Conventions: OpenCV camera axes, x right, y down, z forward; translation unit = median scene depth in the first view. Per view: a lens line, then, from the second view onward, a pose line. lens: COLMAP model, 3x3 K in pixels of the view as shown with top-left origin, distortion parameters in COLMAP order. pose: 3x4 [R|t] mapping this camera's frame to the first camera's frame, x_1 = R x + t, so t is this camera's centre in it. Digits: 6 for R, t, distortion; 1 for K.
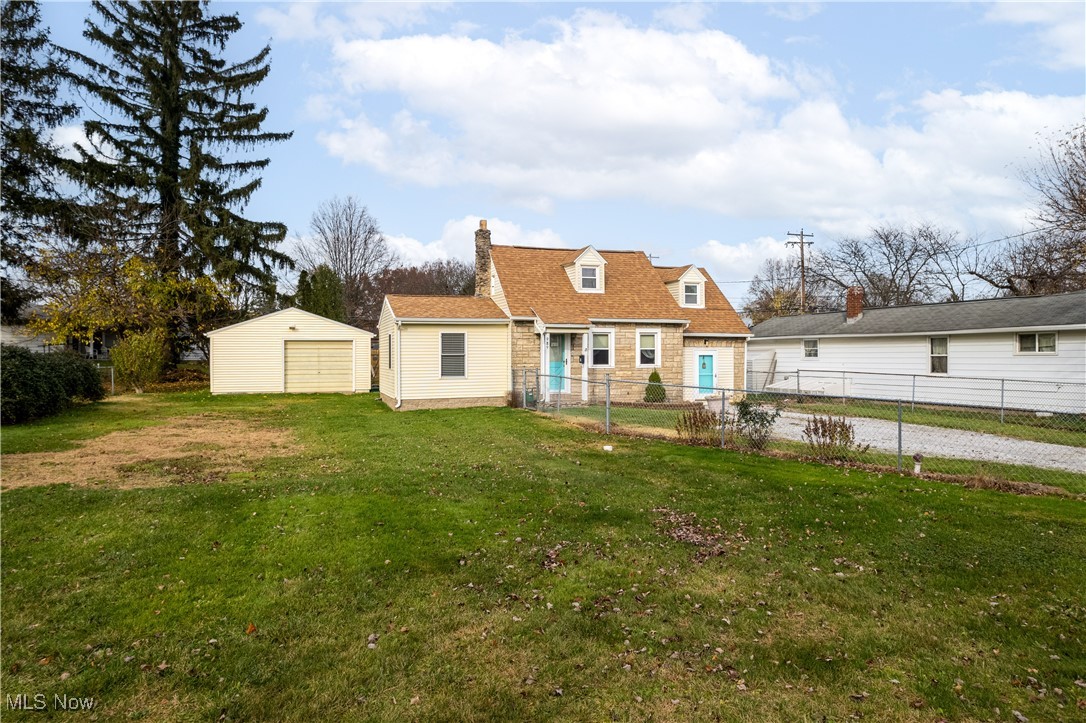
lens RADIAL K [[689.4, 0, 543.5], [0, 689.4, 356.7], [0, 0, 1]] dist [-0.033306, 0.002633]
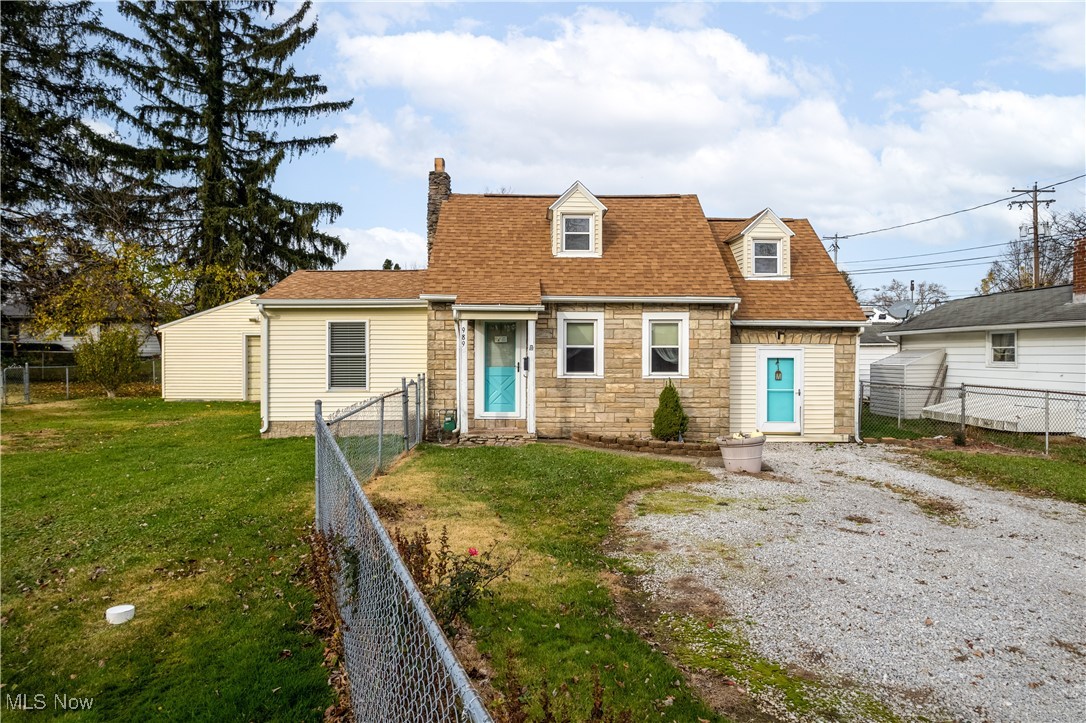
lens RADIAL K [[689.4, 0, 537.6], [0, 689.4, 361.1], [0, 0, 1]] dist [-0.033306, 0.002633]
pose [[0.953972, 0.008964, -0.299762, 0.213970], [-0.006370, 0.999933, 0.009630, -0.003857], [0.299829, -0.007277, 0.953965, 0.376443]]
